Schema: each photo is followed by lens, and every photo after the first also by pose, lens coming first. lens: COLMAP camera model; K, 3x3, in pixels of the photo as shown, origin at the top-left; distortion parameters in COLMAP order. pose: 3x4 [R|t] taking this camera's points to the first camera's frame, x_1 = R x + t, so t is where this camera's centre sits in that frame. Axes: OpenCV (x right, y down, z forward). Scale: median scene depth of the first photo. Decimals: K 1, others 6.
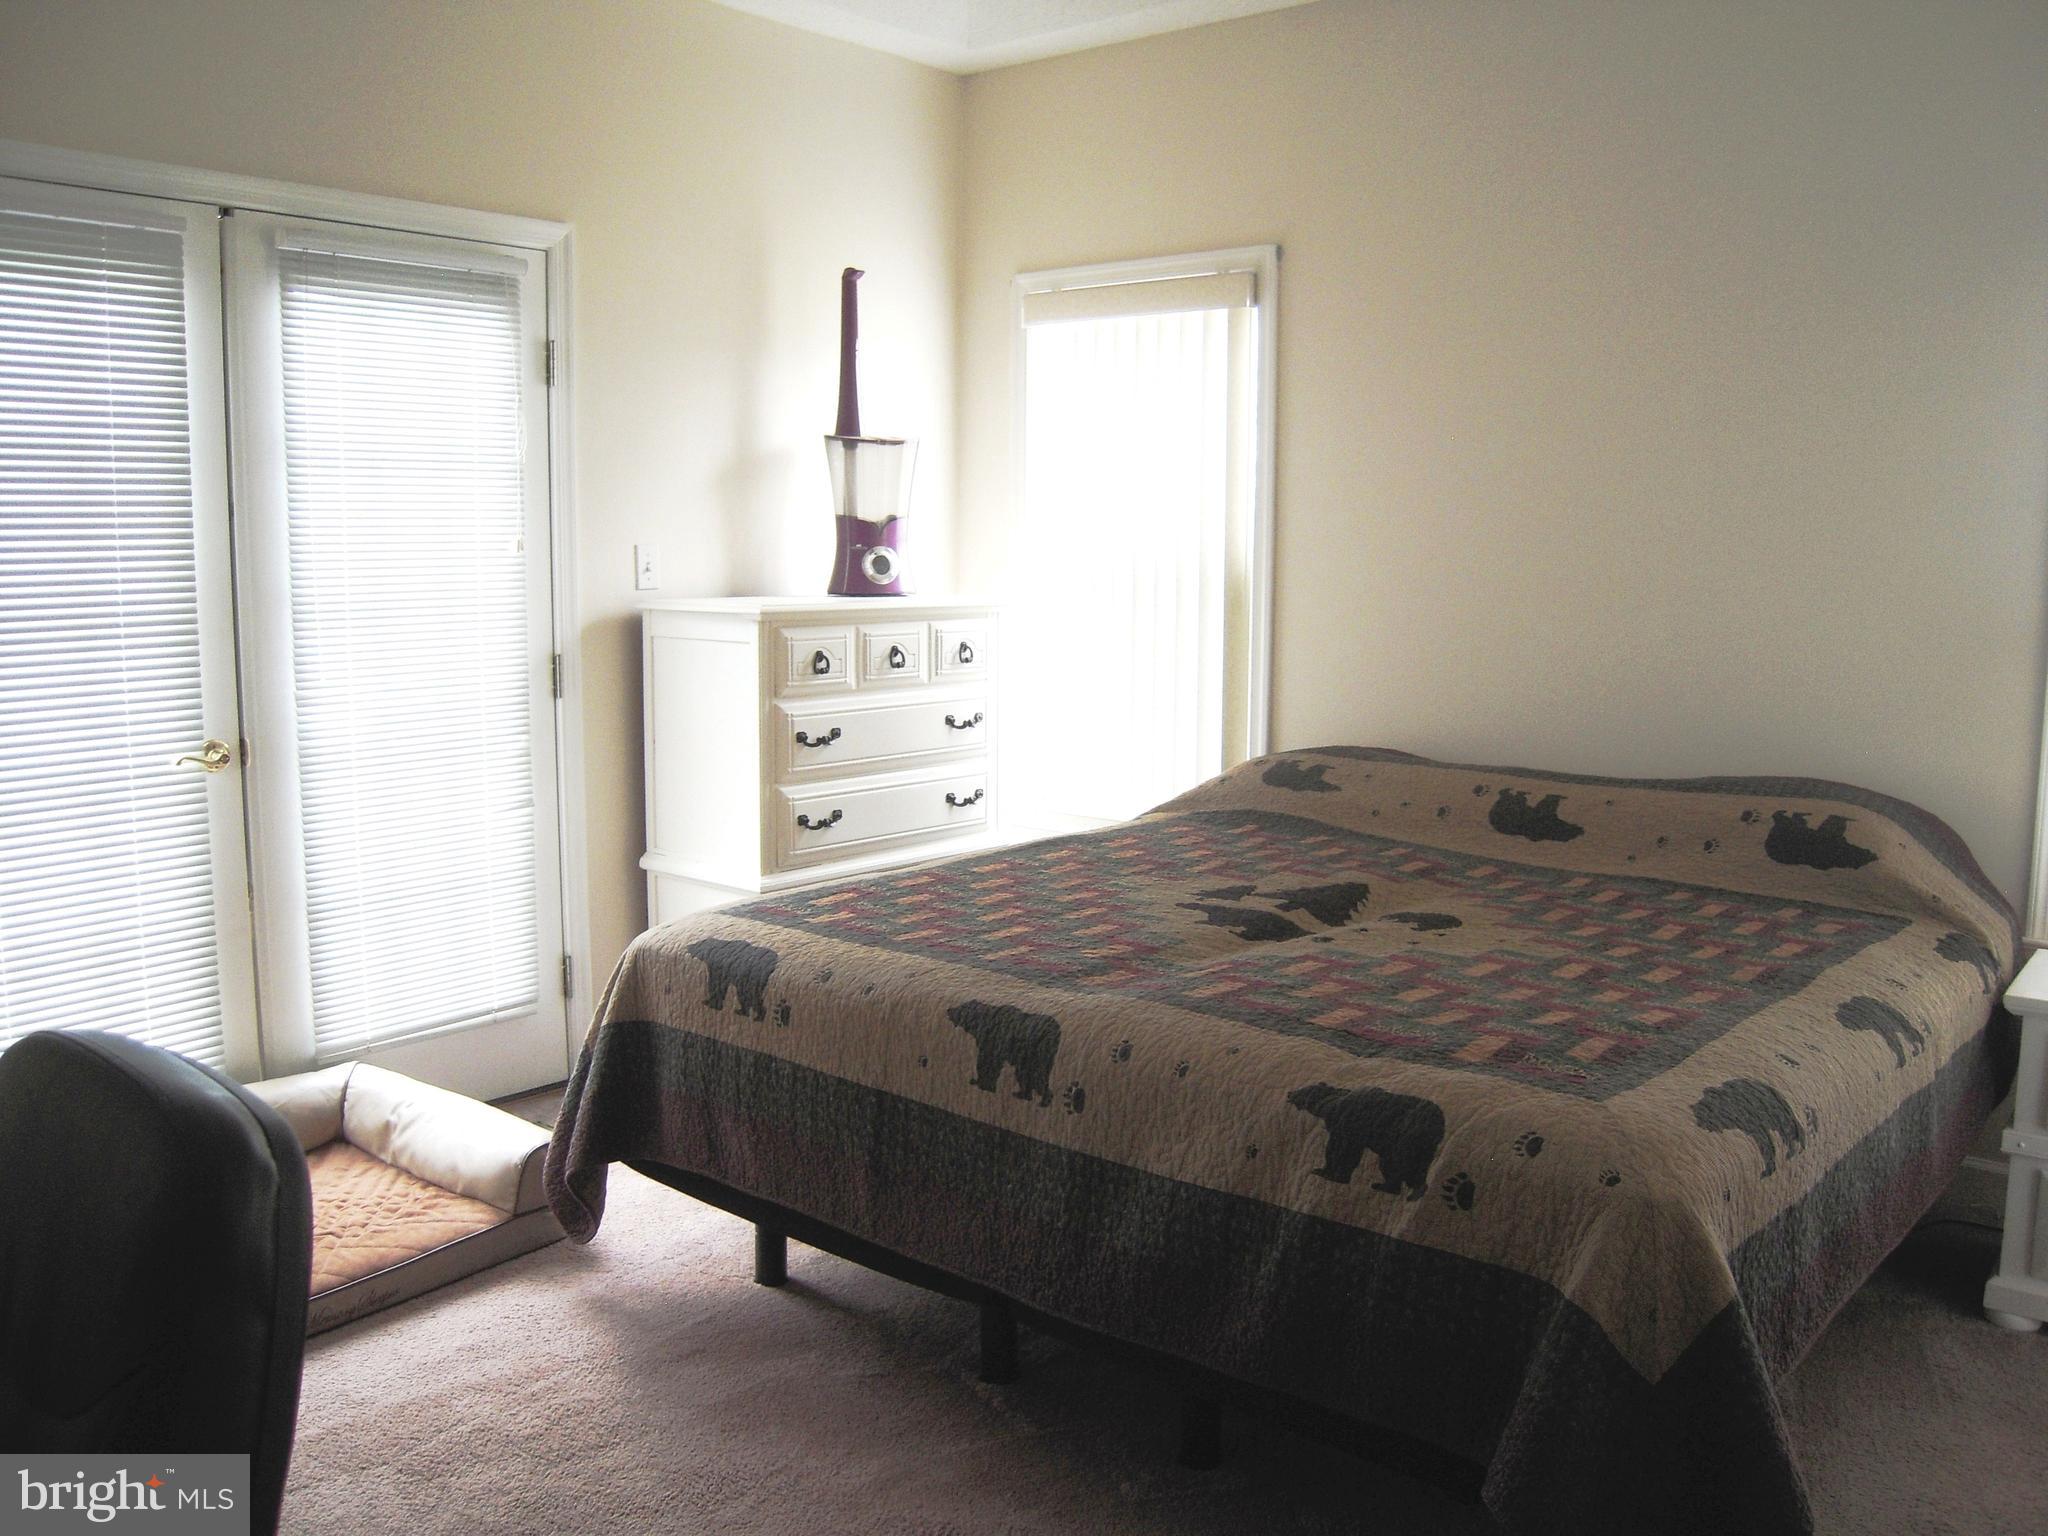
lens RADIAL K [[1689.2, 0, 1024.0], [0, 1689.2, 768.0], [0, 0, 1]] dist [-0.084857, 0.006172]
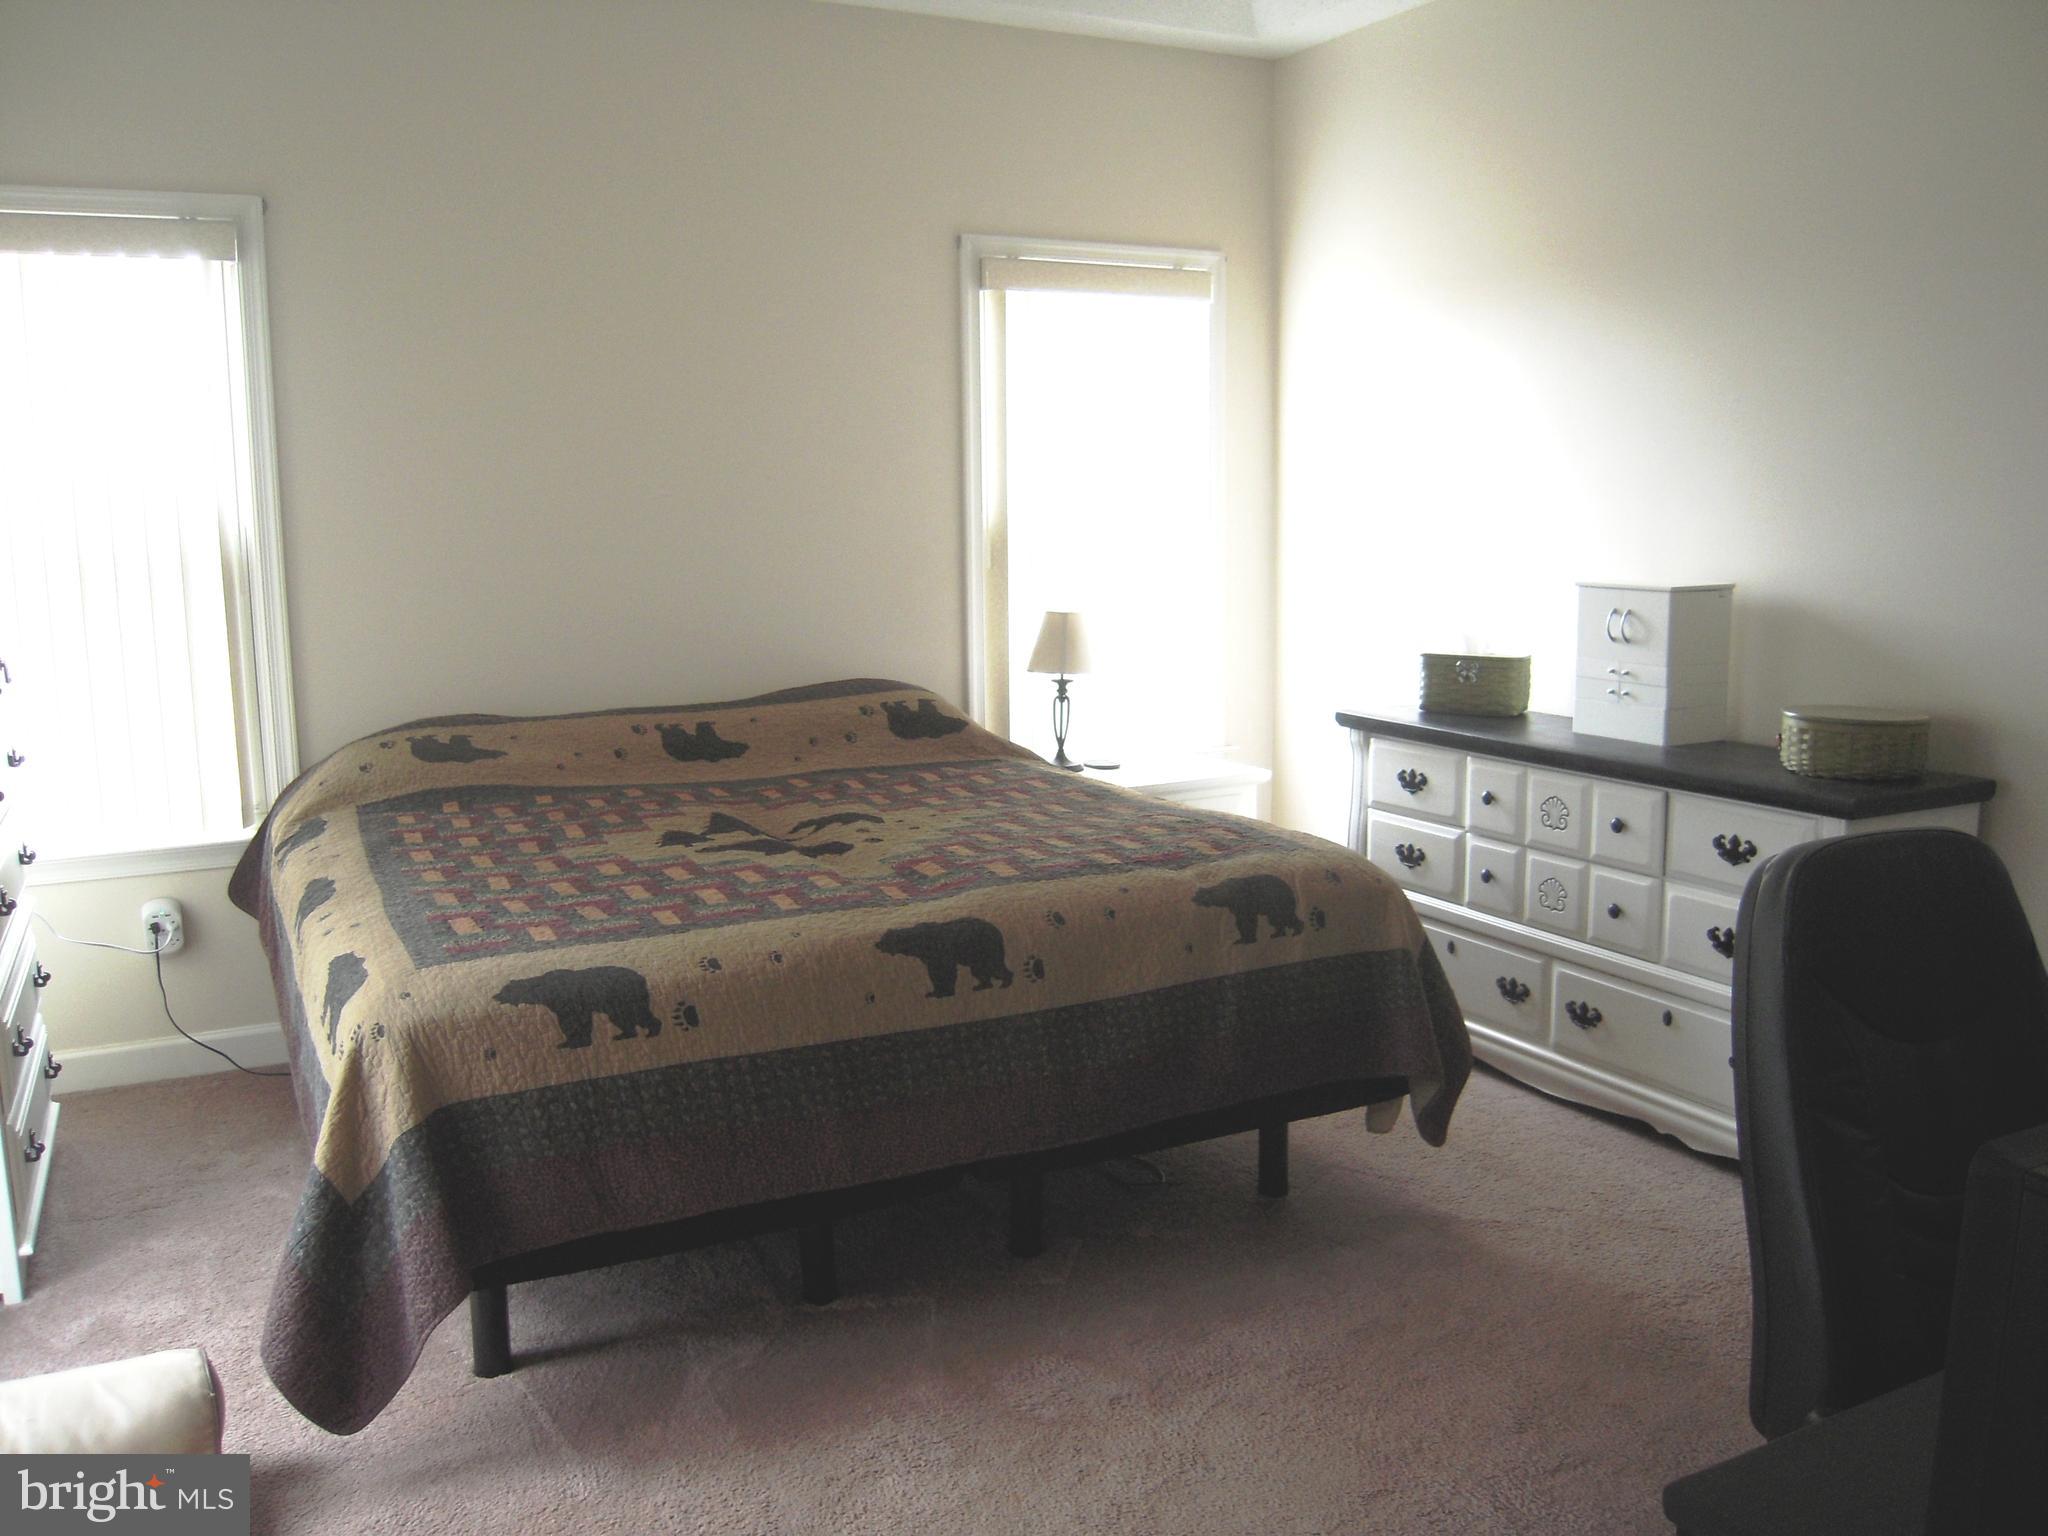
lens RADIAL K [[1689.2, 0, 1024.0], [0, 1689.2, 768.0], [0, 0, 1]] dist [-0.084857, 0.006172]
pose [[0.390639, -0.155371, 0.907337, -0.904917], [0.137937, 0.984405, 0.109181, -0.067592], [-0.910151, 0.082505, 0.405978, 0.436039]]
